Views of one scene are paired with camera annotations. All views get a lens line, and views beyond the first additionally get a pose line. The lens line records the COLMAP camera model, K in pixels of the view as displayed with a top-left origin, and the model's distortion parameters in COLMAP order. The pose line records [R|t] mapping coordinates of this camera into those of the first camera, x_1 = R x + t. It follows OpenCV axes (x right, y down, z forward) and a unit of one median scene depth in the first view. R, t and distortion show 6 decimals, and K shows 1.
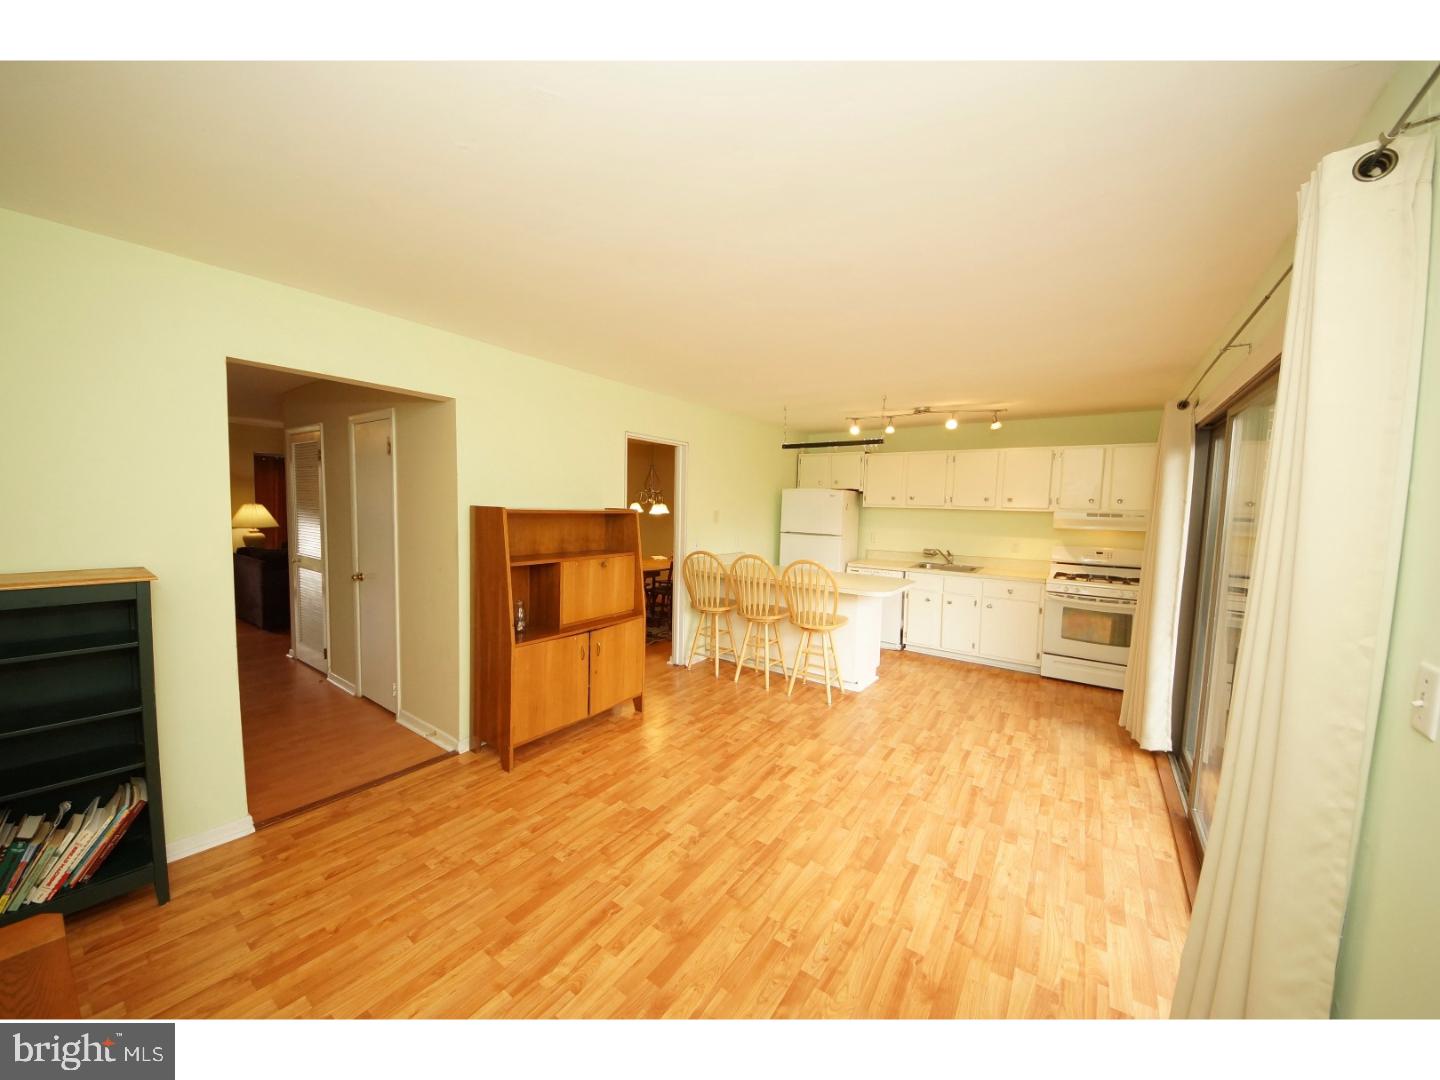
lens RADIAL K [[505.7, 0, 715.0], [0, 505.7, 538.7], [0, 0, 1]] dist [-0.005401, -0.000645]
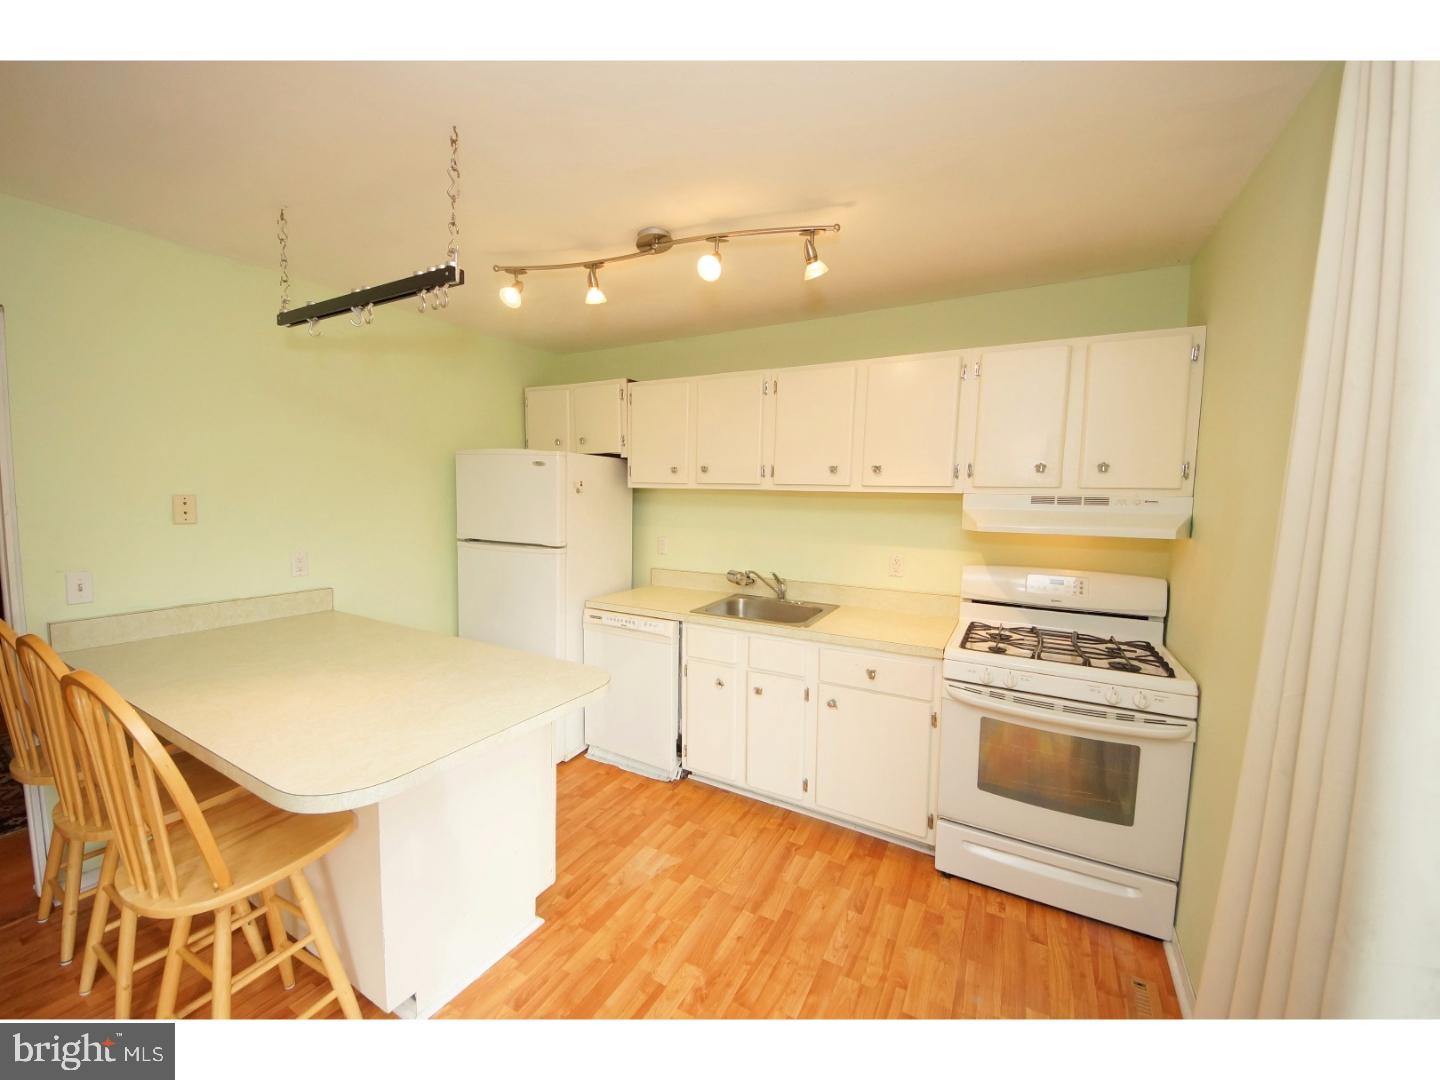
lens RADIAL K [[539.6, 0, 726.8], [0, 539.6, 541.7], [0, 0, 1]] dist [0.001791, -0.000319]
pose [[0.989677, -0.015389, 0.142490, 0.521321], [0.012104, 0.999641, 0.023891, -0.032949], [-0.142806, -0.021920, 0.989508, 0.731068]]
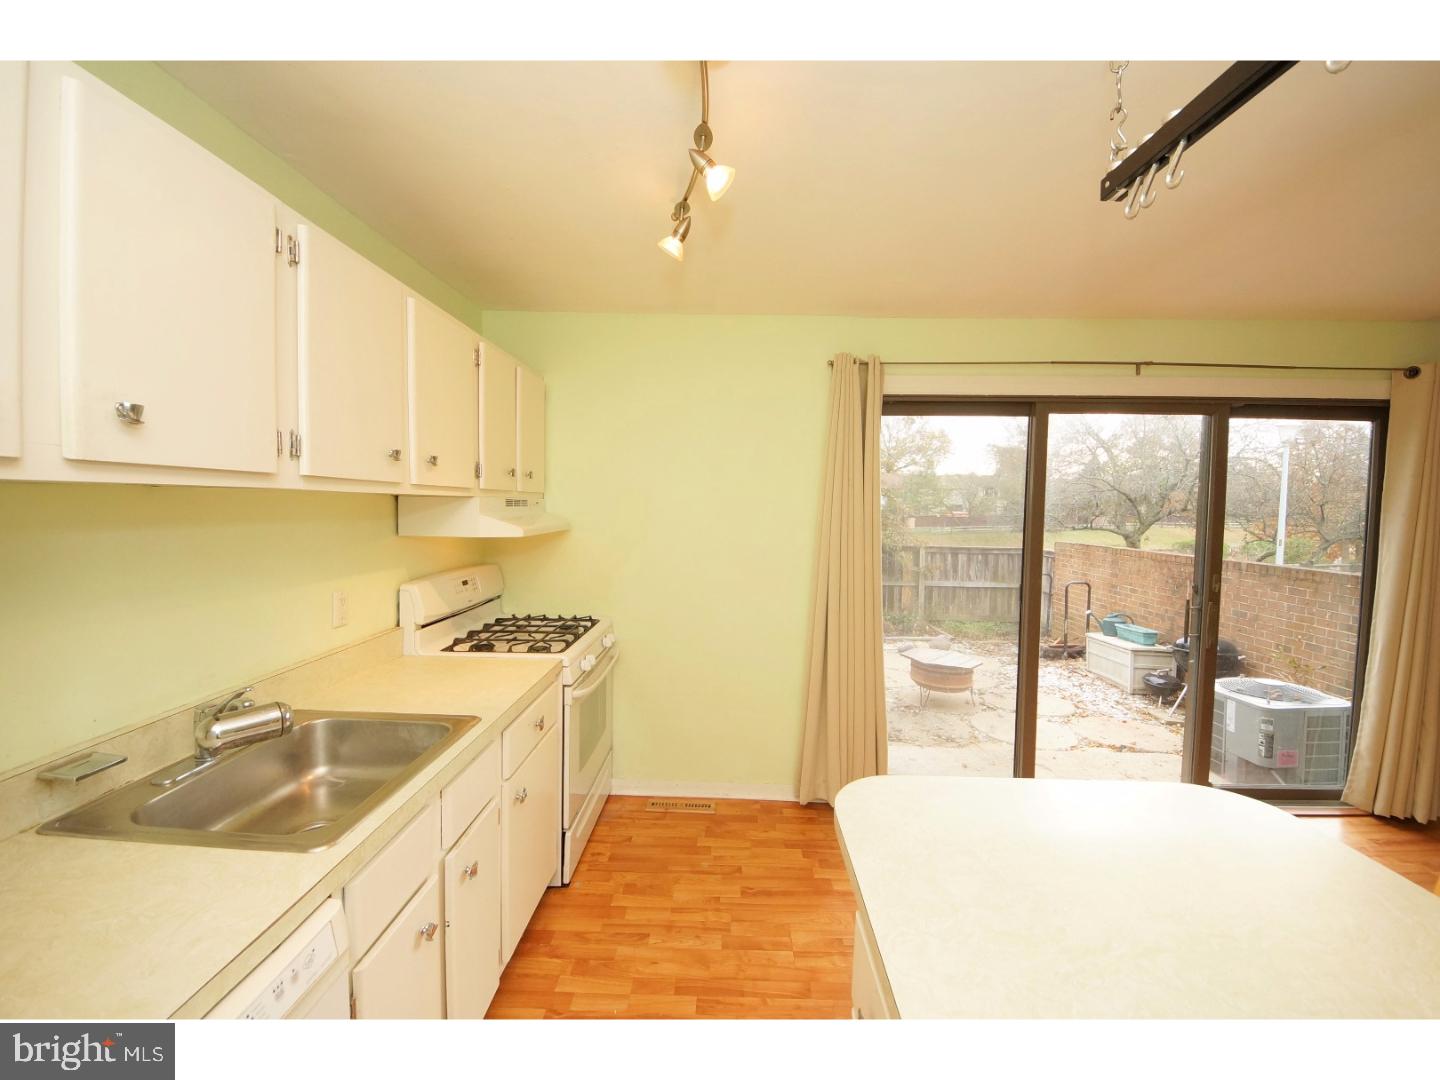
lens RADIAL K [[583.6, 0, 707.0], [0, 583.6, 537.2], [0, 0, 1]] dist [-0.013335, -0.000284]
pose [[-0.552705, -0.076759, 0.829834, 0.252030], [0.028720, 0.993403, 0.111017, -0.090996], [-0.832882, 0.085192, -0.546855, 1.479195]]
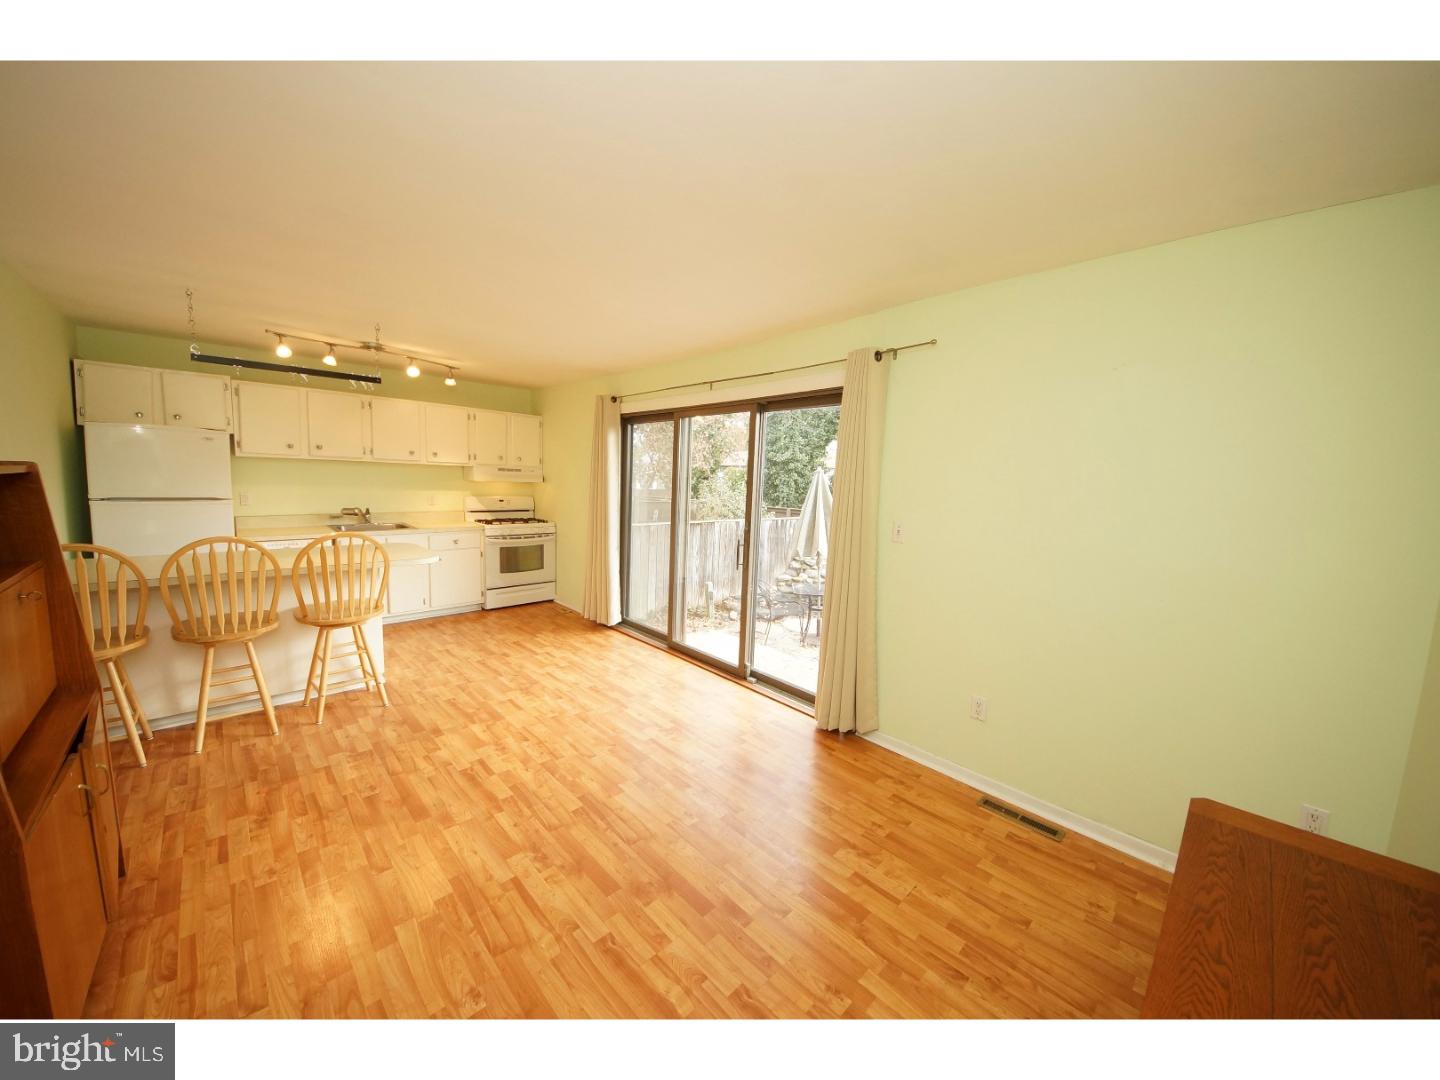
lens RADIAL K [[505.7, 0, 728.5], [0, 505.7, 537.1], [0, 0, 1]] dist [-0.005401, -0.000645]
pose [[0.154623, -0.130014, 0.979381, -0.491102], [0.032173, 0.991440, 0.126536, -0.028446], [-0.987450, 0.011945, 0.157482, 0.348237]]
